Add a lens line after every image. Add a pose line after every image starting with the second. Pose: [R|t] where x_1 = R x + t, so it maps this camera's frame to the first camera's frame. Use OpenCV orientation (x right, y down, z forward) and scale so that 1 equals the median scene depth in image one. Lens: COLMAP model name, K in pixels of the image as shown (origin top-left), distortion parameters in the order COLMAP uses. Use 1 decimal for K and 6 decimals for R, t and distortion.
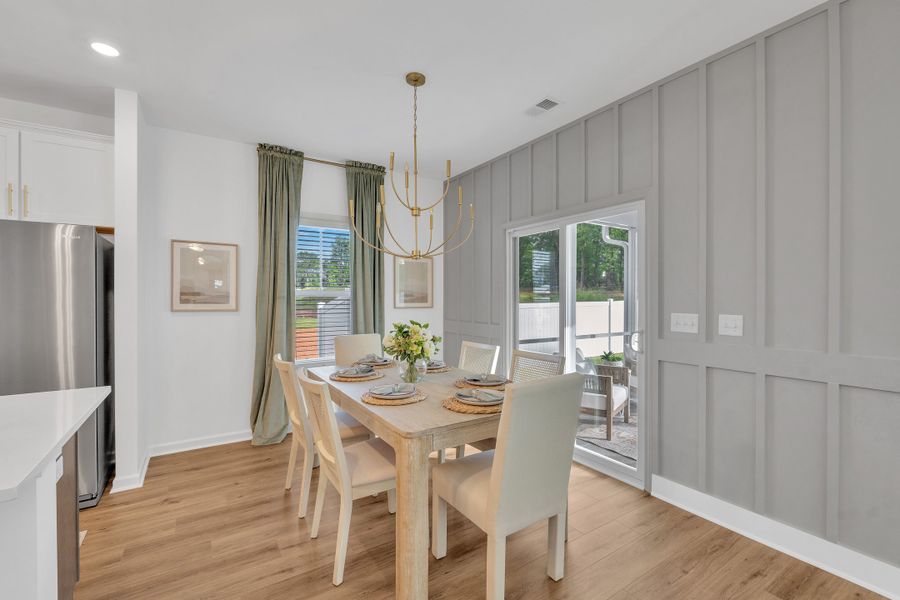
lens RADIAL K [[393.8, 0, 466.0], [0, 393.8, 286.7], [0, 0, 1]] dist [-0.002490, -0.001462]
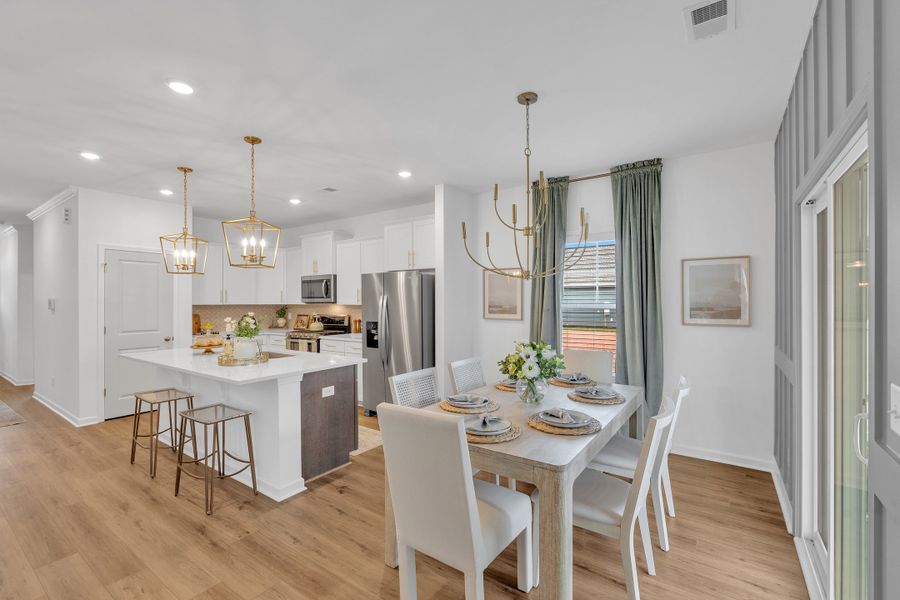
lens RADIAL K [[393.8, 0, 457.7], [0, 393.8, 299.2], [0, 0, 1]] dist [-0.002490, -0.001462]
pose [[0.363939, -0.021212, -0.931181, 0.522995], [0.014952, 0.999745, -0.016931, 0.012071], [0.931303, -0.007761, 0.364163, 0.349811]]
